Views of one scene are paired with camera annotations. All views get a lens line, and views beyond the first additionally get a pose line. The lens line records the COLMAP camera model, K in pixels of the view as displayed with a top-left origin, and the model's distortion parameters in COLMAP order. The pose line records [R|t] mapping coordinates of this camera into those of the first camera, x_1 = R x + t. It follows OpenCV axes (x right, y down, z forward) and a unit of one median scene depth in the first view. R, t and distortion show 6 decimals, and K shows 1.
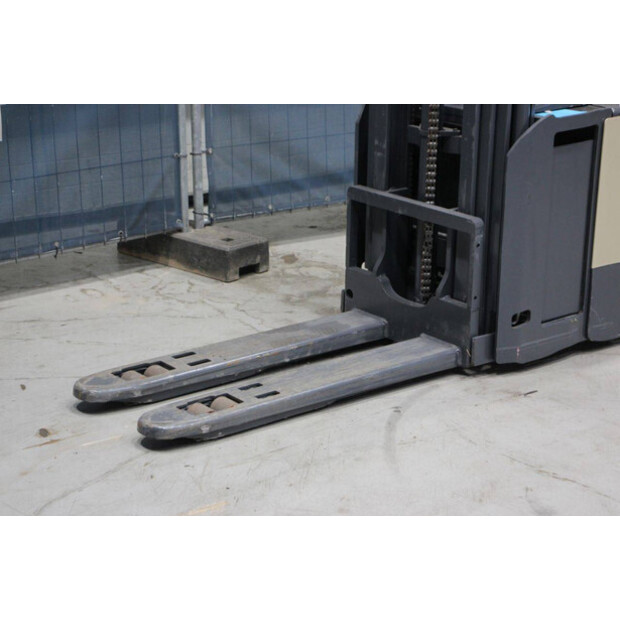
lens RADIAL K [[1454.5, 0, 310.0], [0, 1454.5, 310.0], [0, 0, 1]] dist [0.388955, 0.392815]
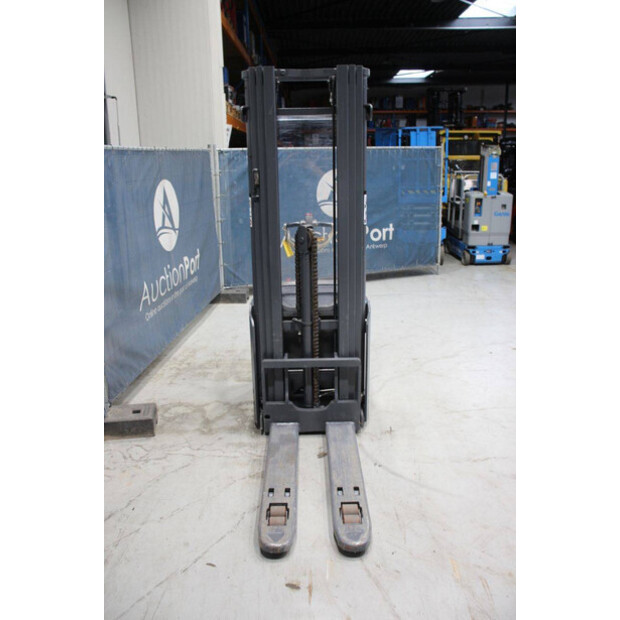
lens RADIAL K [[538.8, 0, 310.0], [0, 538.8, 310.0], [0, 0, 1]] dist [-0.158865, 0.166843]
pose [[0.616793, -0.237762, 0.750357, -0.425217], [0.259153, 0.961479, 0.091635, -0.193883], [-0.743240, 0.137938, 0.654651, 0.517962]]
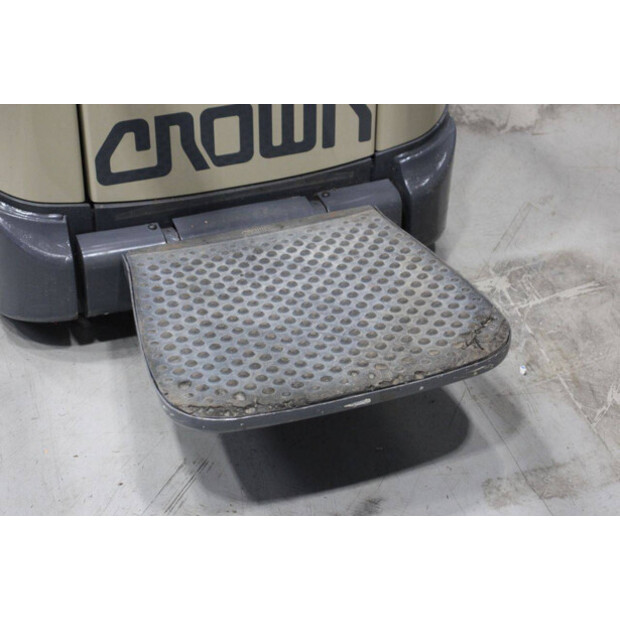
lens RADIAL K [[1454.5, 0, 310.0], [0, 1454.5, 310.0], [0, 0, 1]] dist [0.388955, 0.392815]
pose [[-0.299725, 0.584978, -0.753635, 0.555260], [-0.336863, 0.674177, 0.657274, -0.323386], [0.892574, 0.450873, -0.005010, 1.126261]]
